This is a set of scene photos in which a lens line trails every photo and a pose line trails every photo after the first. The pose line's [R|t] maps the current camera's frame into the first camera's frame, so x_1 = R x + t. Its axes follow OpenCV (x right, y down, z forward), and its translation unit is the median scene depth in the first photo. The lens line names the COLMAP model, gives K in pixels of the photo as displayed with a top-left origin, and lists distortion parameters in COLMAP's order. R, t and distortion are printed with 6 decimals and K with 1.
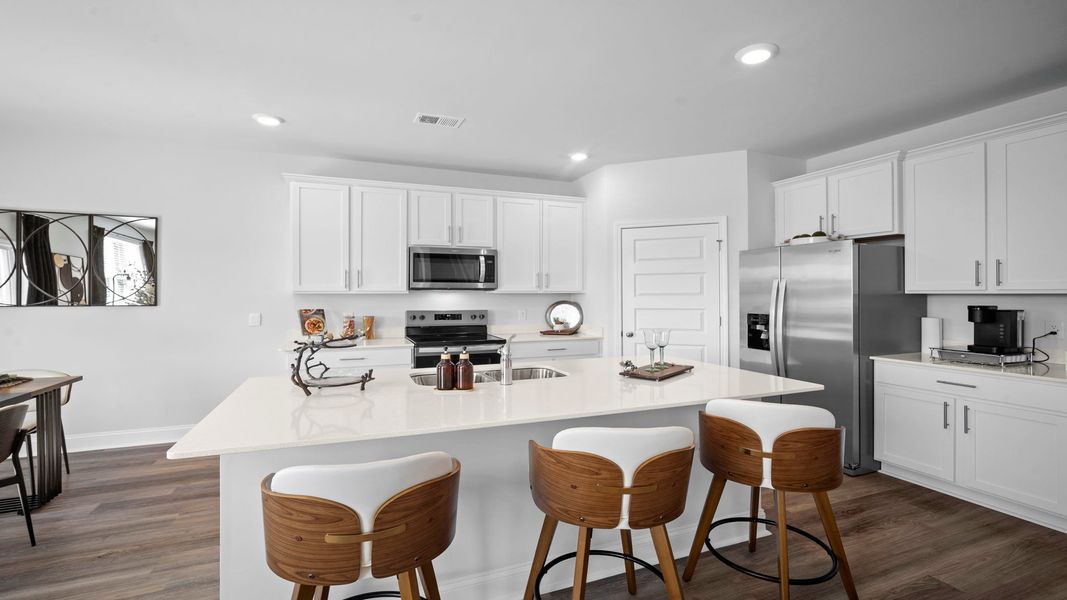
lens RADIAL K [[454.3, 0, 533.5], [0, 454.3, 300.0], [0, 0, 1]] dist [-0.000217, 0.000027]
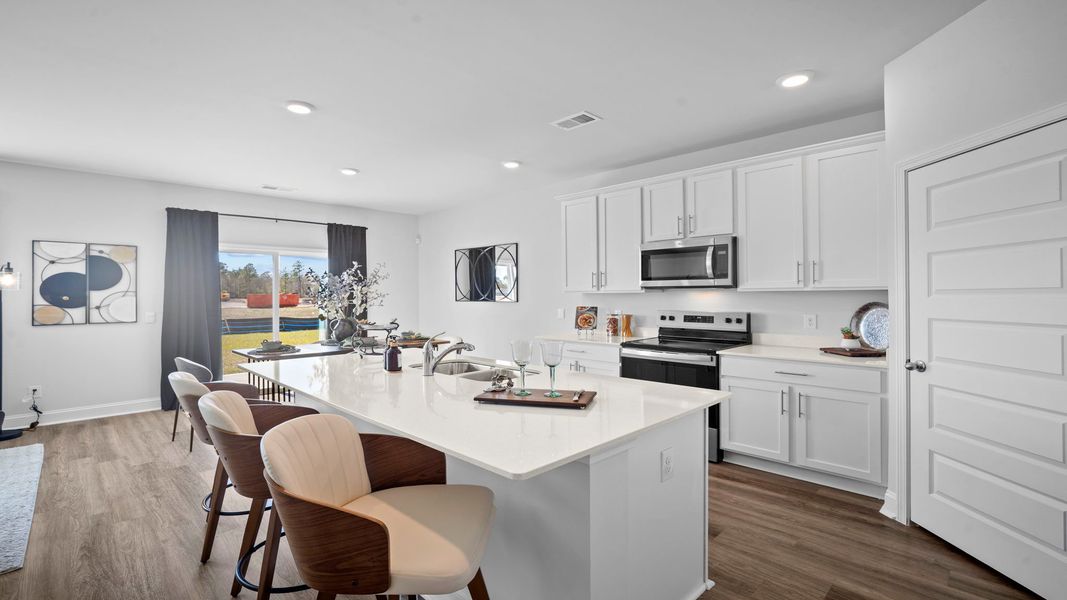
lens RADIAL K [[476.3, 0, 533.8], [0, 476.3, 297.0], [0, 0, 1]] dist [-0.001109, 0.000135]
pose [[0.402469, 0.002901, -0.915429, 0.543026], [-0.001730, 0.999996, 0.002409, -0.006794], [0.915432, 0.000615, 0.402472, 0.362047]]
